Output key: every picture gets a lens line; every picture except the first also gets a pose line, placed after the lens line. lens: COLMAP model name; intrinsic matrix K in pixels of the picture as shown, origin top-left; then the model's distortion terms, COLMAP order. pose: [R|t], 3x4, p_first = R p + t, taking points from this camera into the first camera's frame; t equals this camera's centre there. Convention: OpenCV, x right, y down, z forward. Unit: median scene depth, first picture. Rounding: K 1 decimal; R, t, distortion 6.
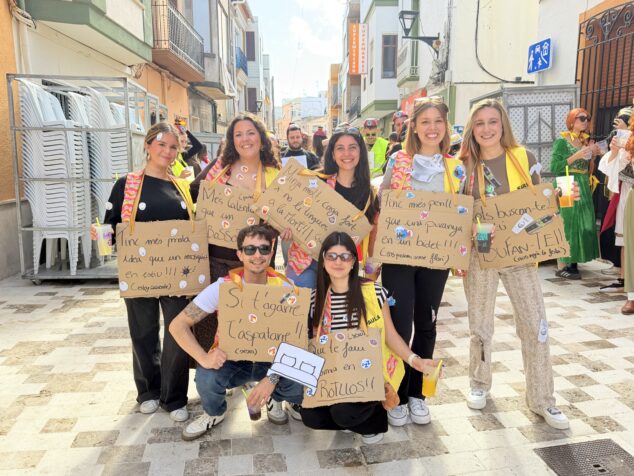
lens RADIAL K [[531.5, 0, 303.7], [0, 531.5, 238.2], [0, 0, 1]] dist [0.003435, -0.003382]
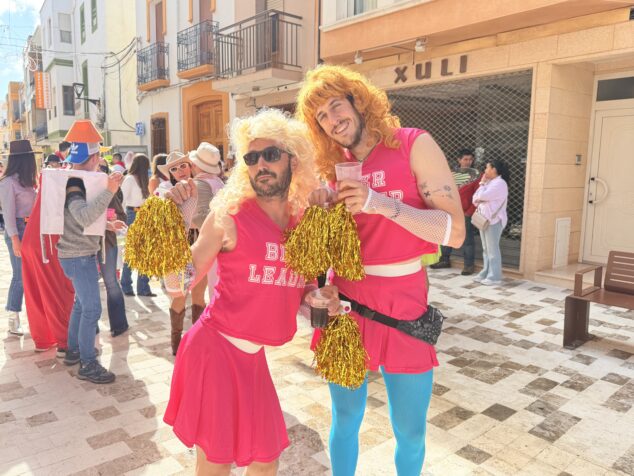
lens RADIAL K [[504.5, 0, 319.2], [0, 504.5, 232.2], [0, 0, 1]] dist [0.045068, -0.058043]
pose [[0.827128, -0.053205, 0.559490, -0.089304], [0.069909, 0.997517, -0.008491, 0.095695], [-0.557649, 0.046137, 0.828794, -0.667209]]
